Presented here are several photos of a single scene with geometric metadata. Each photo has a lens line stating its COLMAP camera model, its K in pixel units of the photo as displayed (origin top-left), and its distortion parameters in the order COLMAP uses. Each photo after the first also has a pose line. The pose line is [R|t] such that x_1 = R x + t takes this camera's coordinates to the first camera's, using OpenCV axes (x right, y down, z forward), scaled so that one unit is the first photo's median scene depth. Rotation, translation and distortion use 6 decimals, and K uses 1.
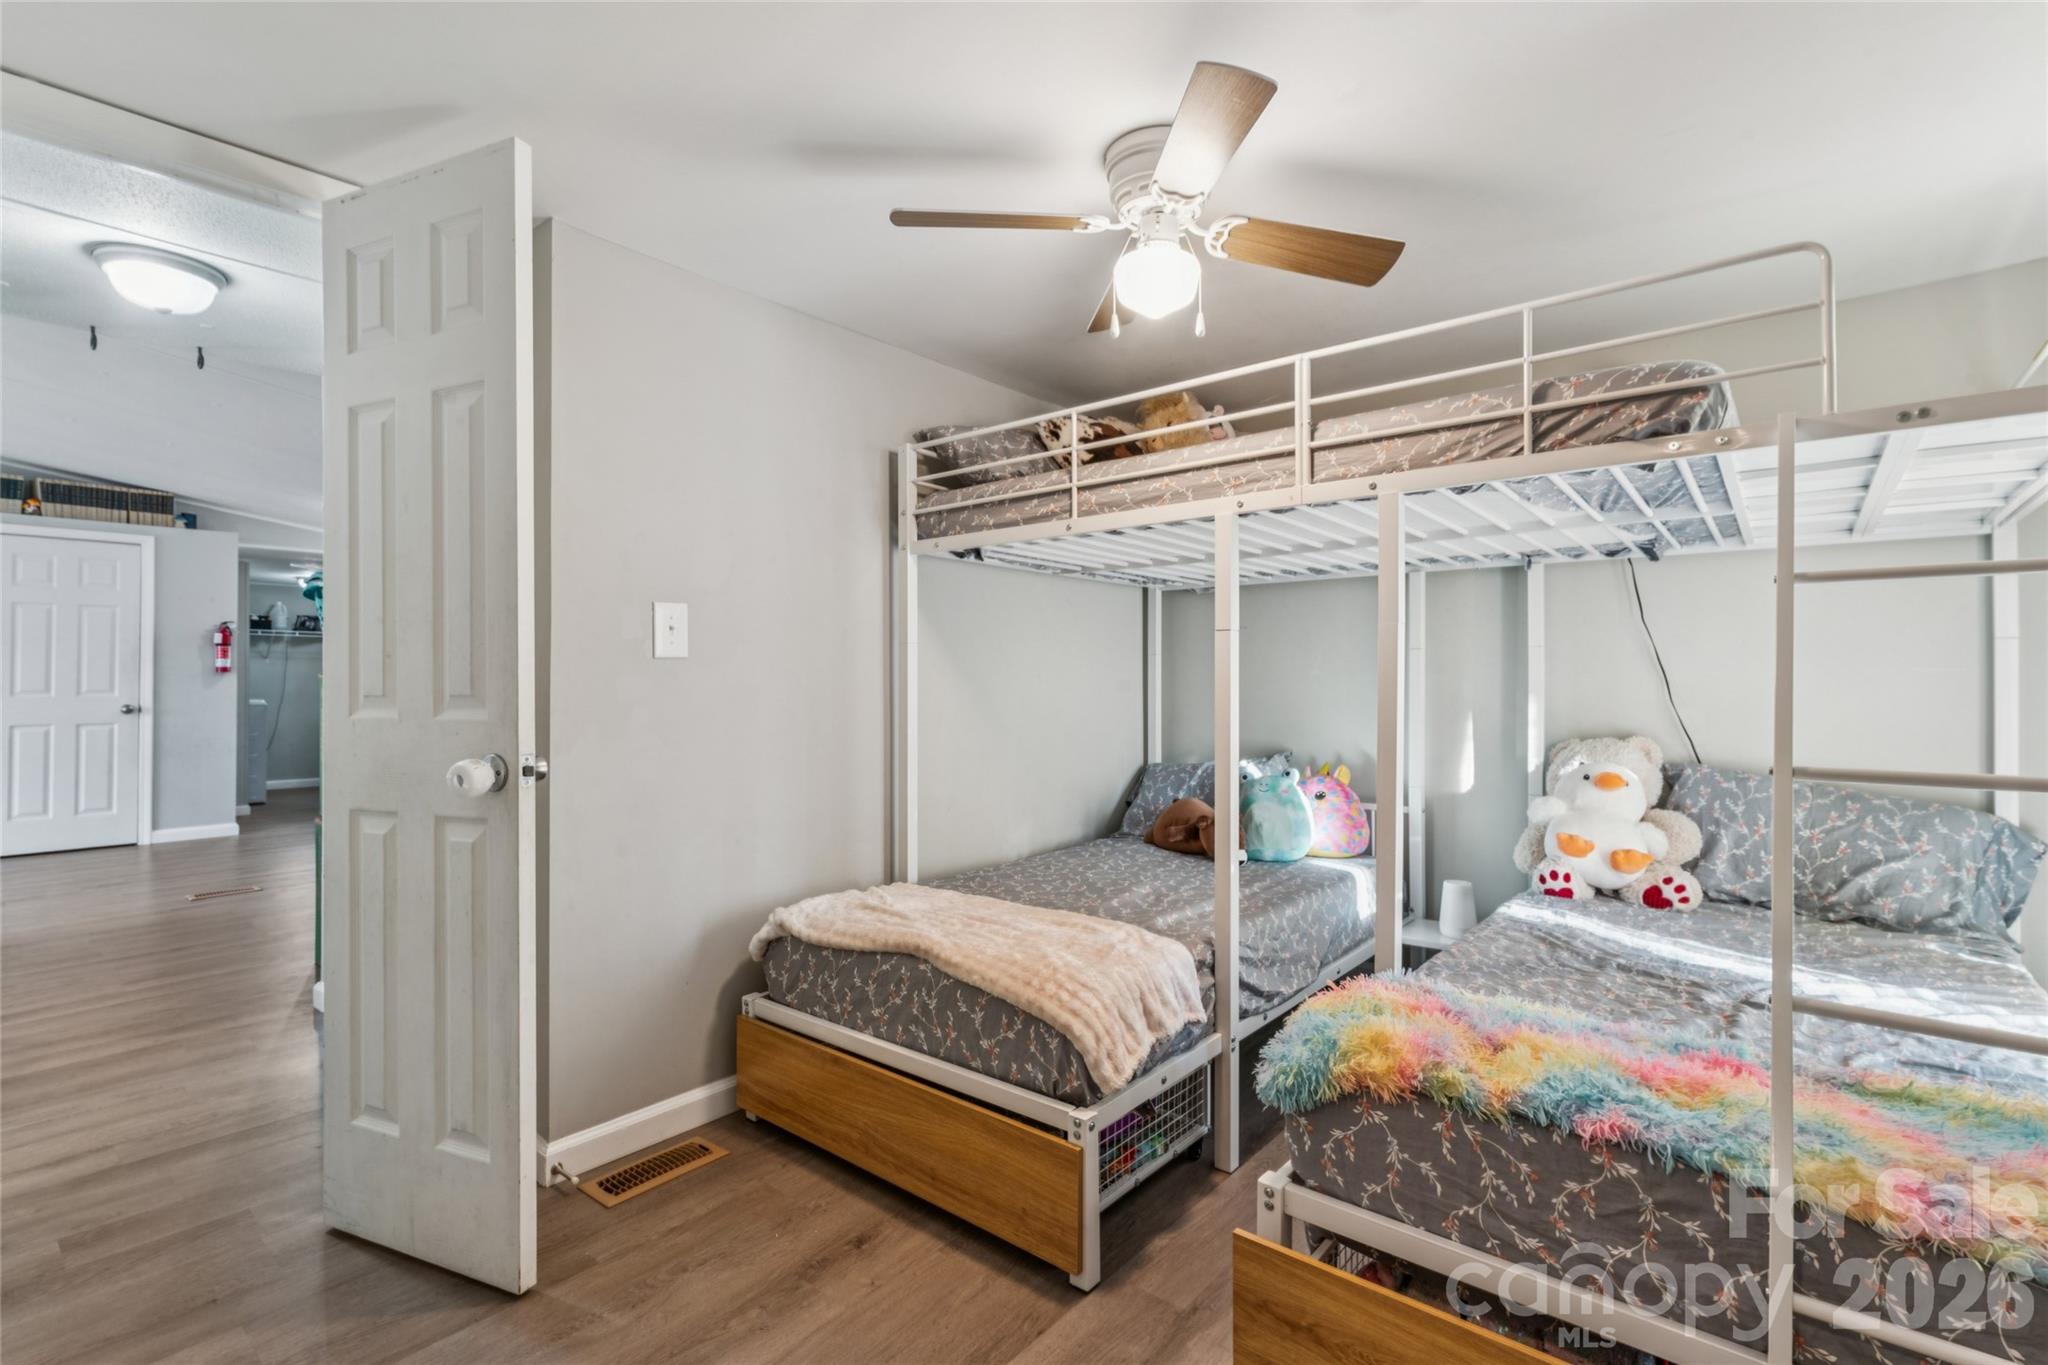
lens RADIAL K [[936.2, 0, 1014.8], [0, 936.2, 663.4], [0, 0, 1]] dist [0.000752, 0.000275]
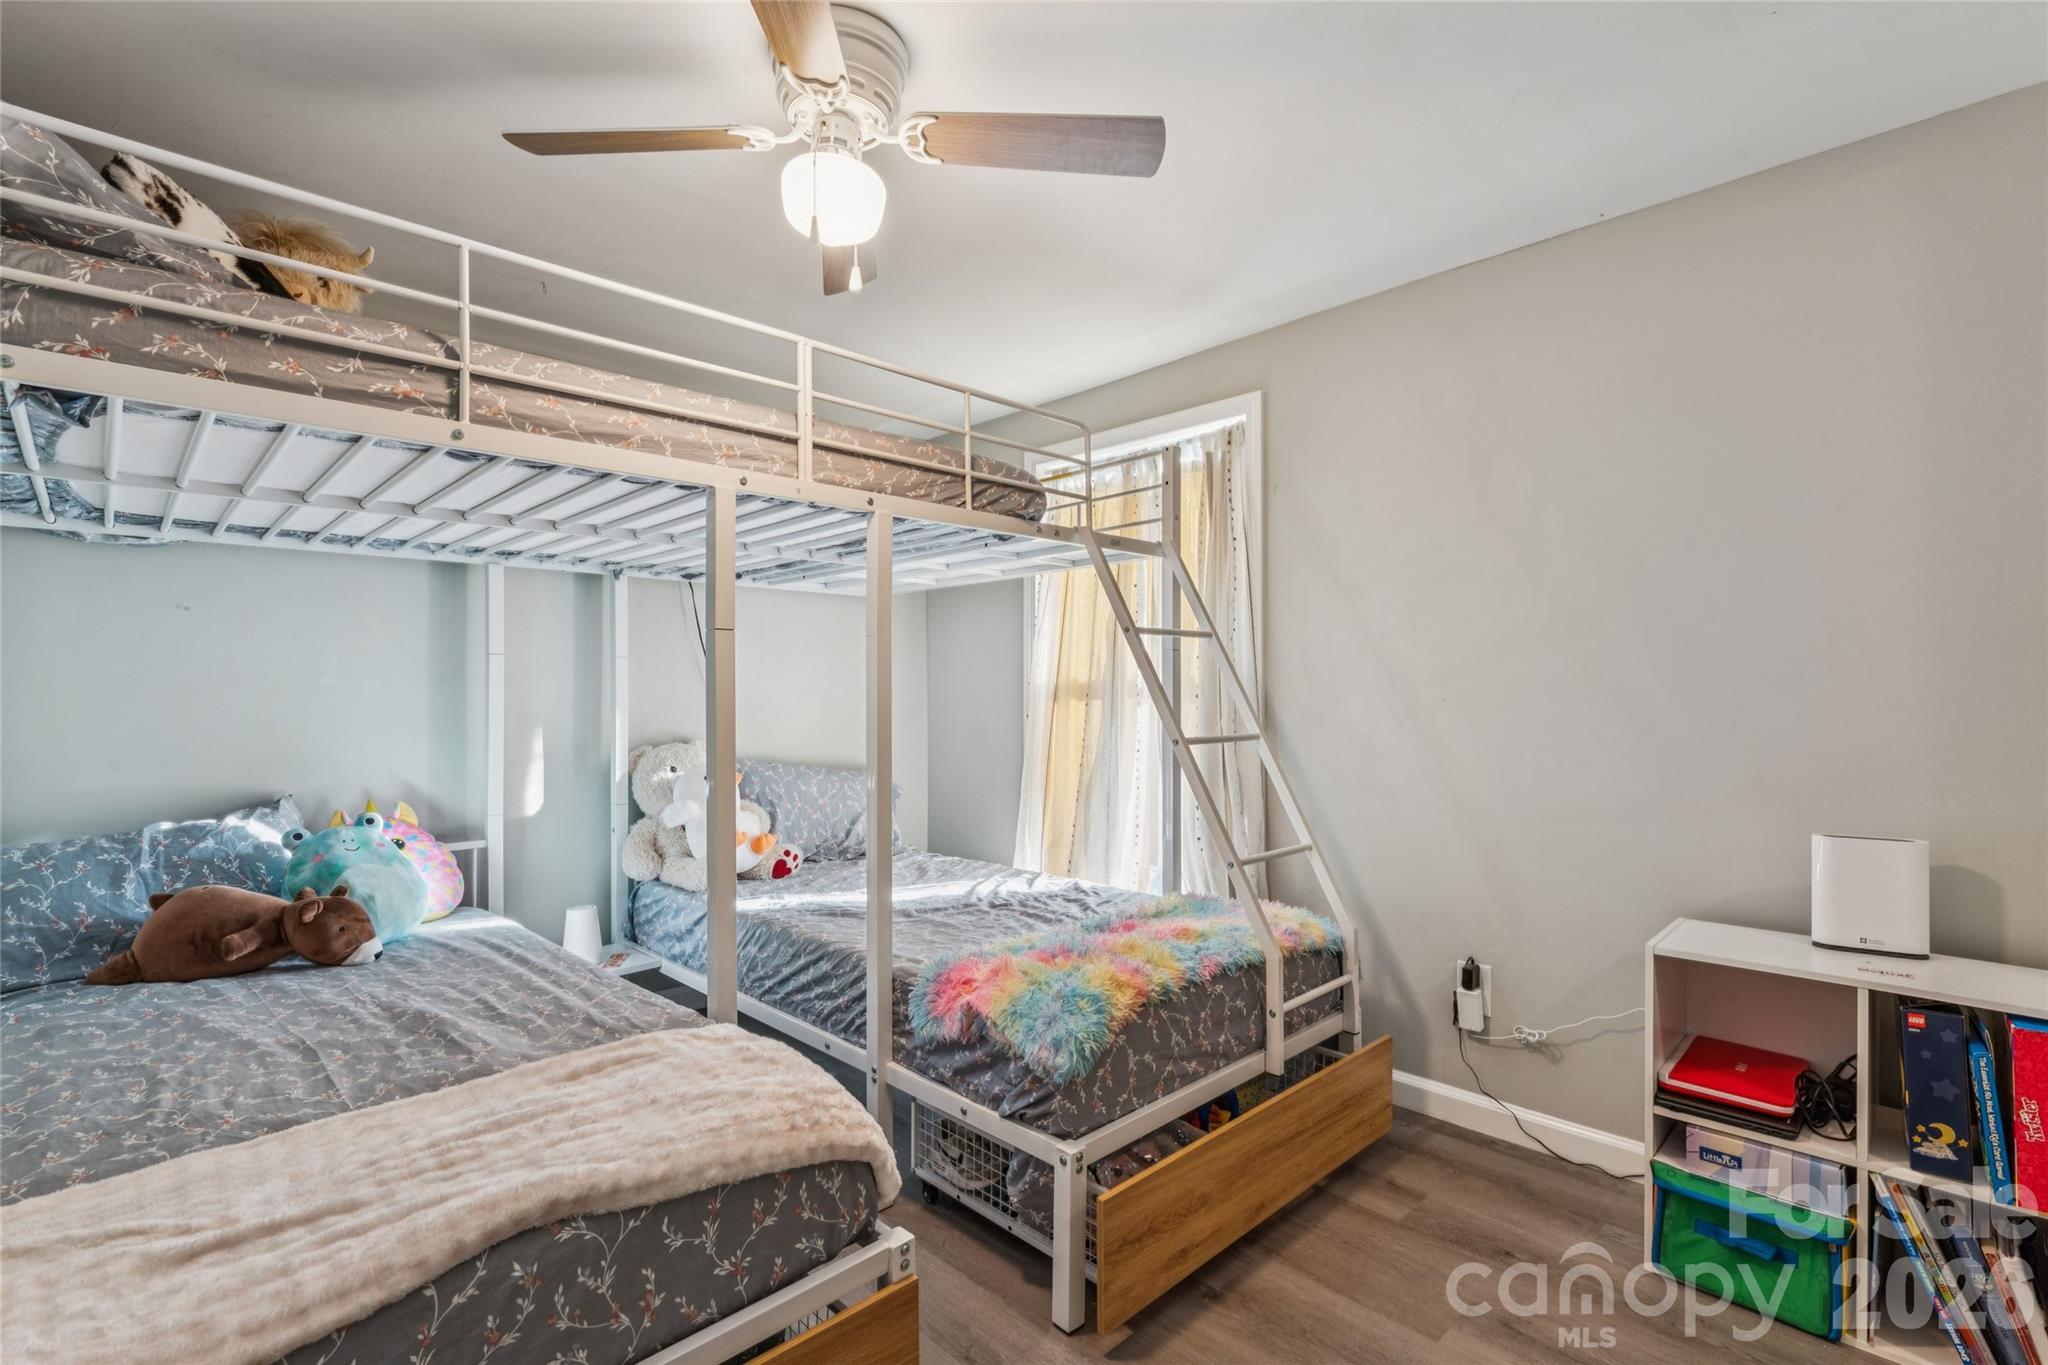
lens RADIAL K [[936.4, 0, 1011.9], [0, 936.4, 691.9], [0, 0, 1]] dist [-0.001473, -0.000023]
pose [[0.109417, -0.002911, 0.993992, -0.552513], [-0.016716, 0.999849, 0.004768, 0.010446], [-0.993855, -0.017138, 0.109351, 0.647099]]
